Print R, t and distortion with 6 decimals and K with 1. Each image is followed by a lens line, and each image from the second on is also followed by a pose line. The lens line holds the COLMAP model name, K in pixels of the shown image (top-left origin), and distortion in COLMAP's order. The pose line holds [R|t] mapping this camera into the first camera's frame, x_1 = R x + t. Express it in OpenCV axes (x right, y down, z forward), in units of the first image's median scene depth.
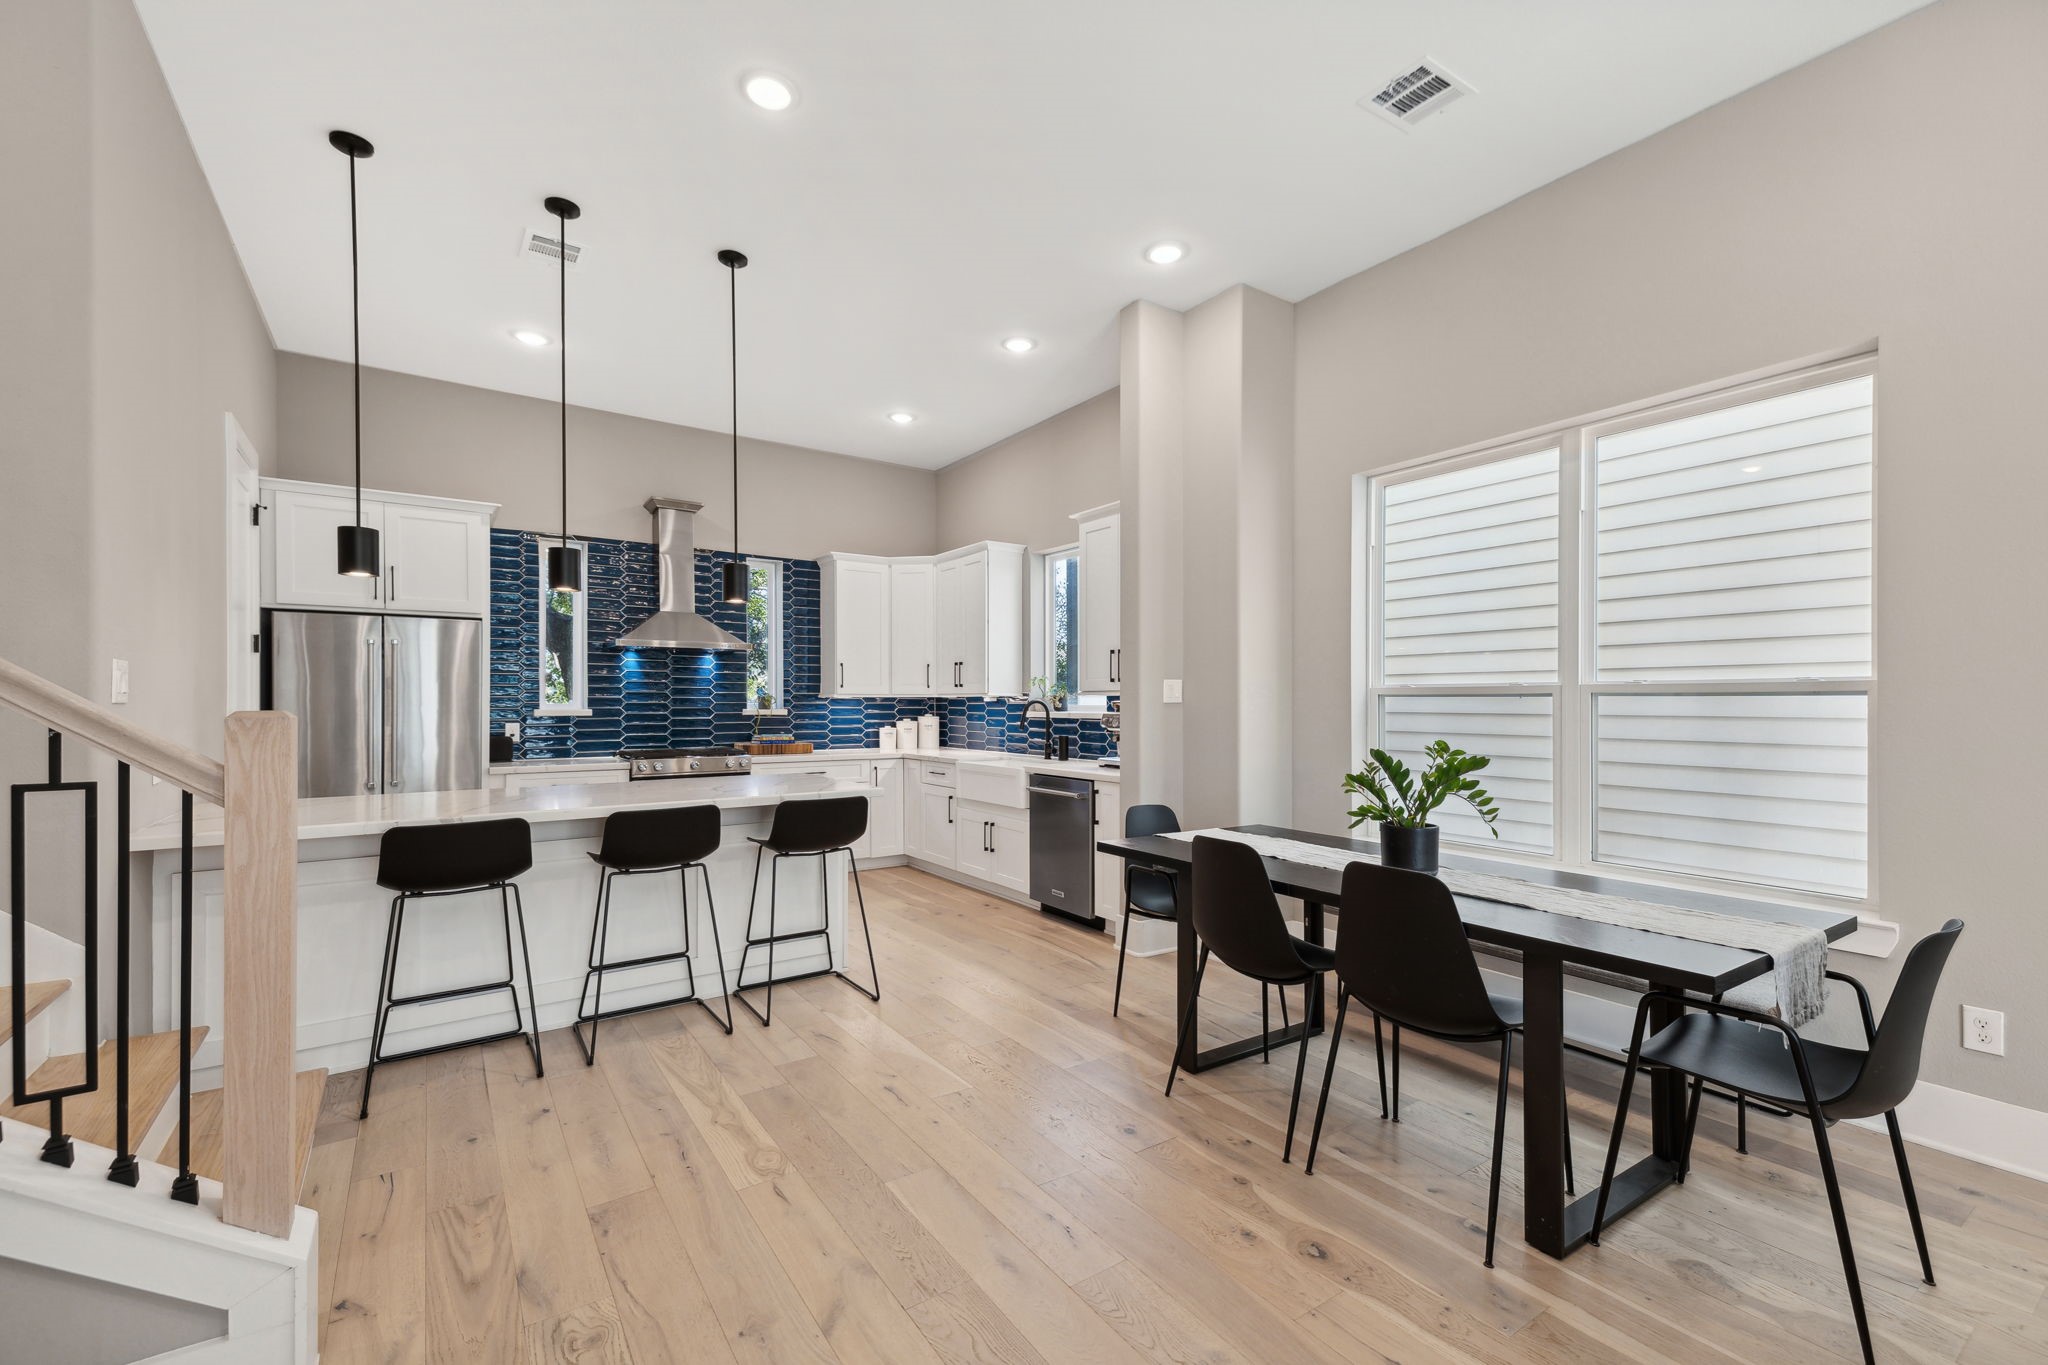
lens RADIAL K [[855.7, 0, 1032.3], [0, 855.7, 694.1], [0, 0, 1]] dist [0.024112, -0.003656]
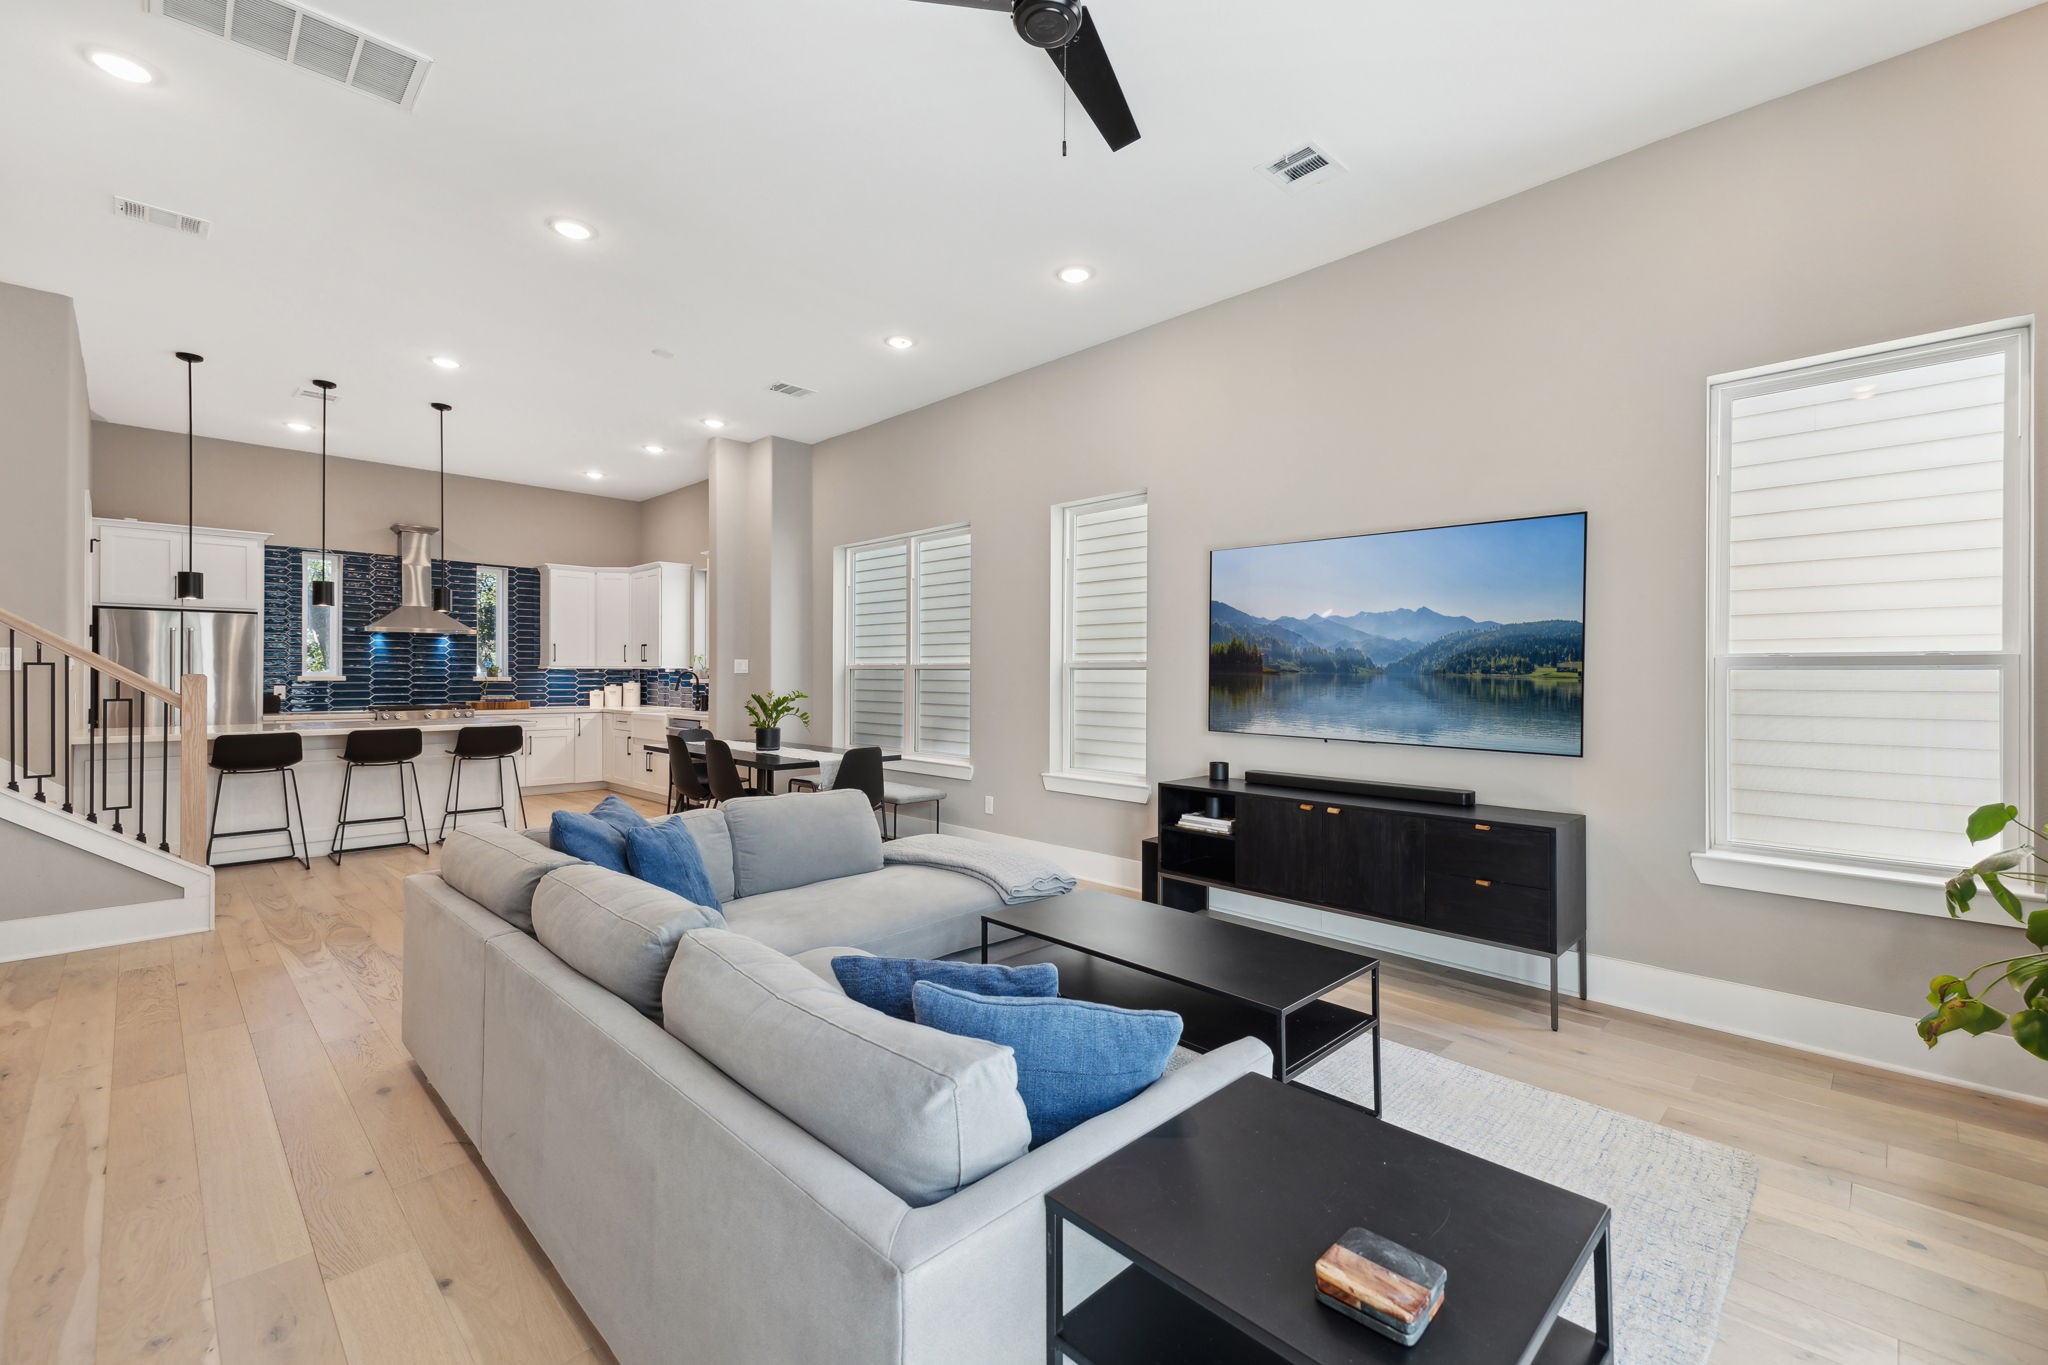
lens RADIAL K [[855.7, 0, 1029.9], [0, 855.7, 665.2], [0, 0, 1]] dist [0.024112, -0.003656]
pose [[0.982743, 0.005953, 0.184883, 0.320679], [-0.005849, 0.999982, -0.001108, -0.005040], [-0.184886, 0.000008, 0.982760, -0.590255]]
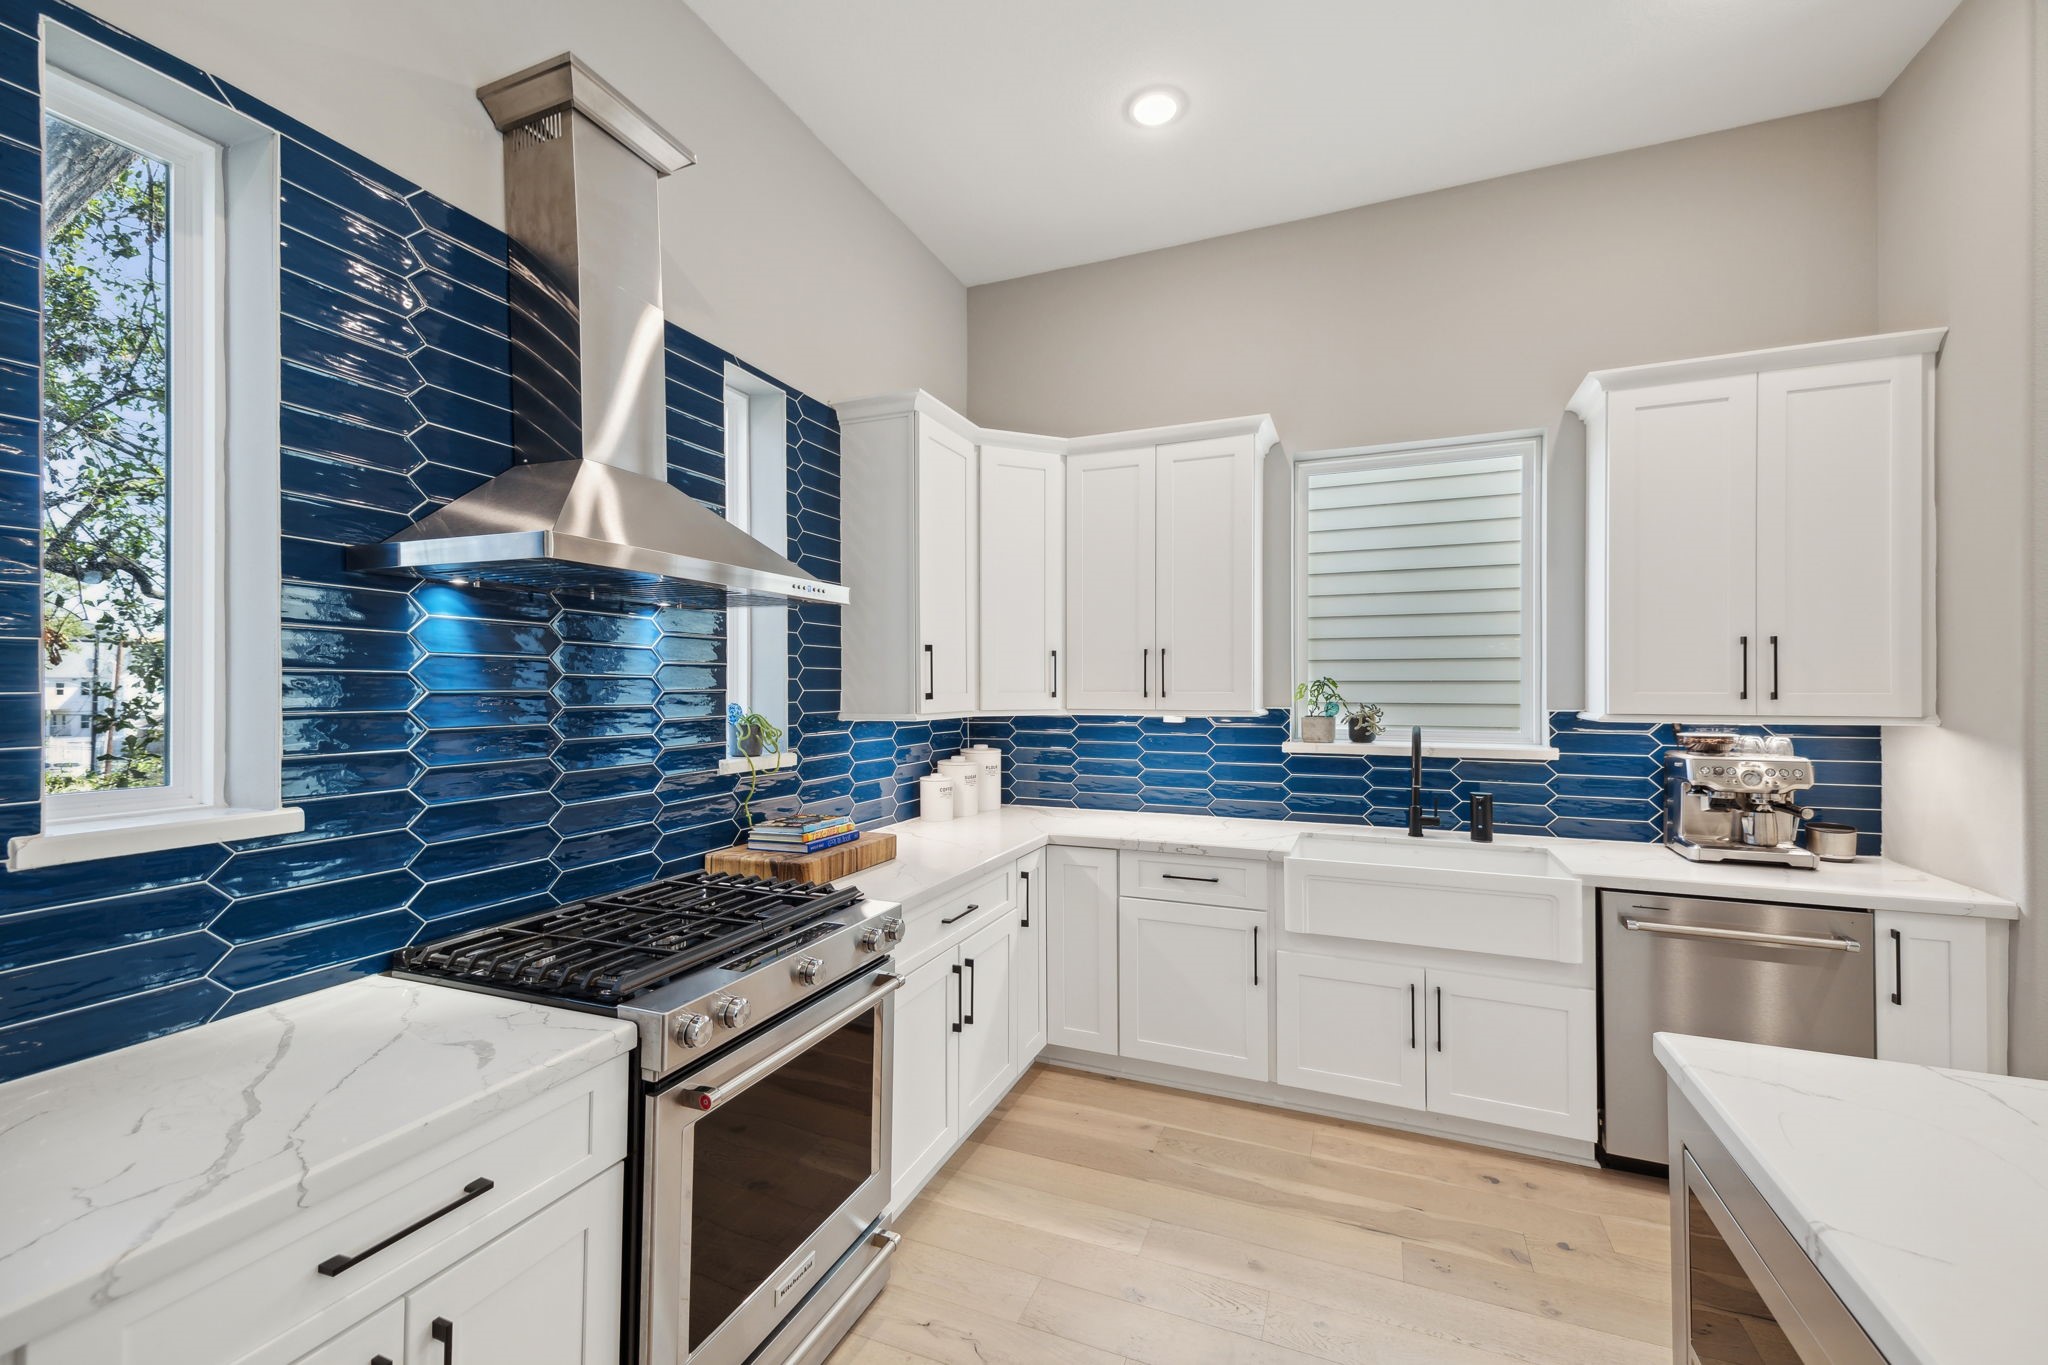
lens RADIAL K [[855.7, 0, 1042.3], [0, 855.7, 681.1], [0, 0, 1]] dist [0.024112, -0.003656]
pose [[0.845637, 0.003392, 0.533748, -0.482681], [-0.004102, 0.999992, 0.000144, -0.020636], [-0.533743, -0.002311, 0.845643, 0.696612]]
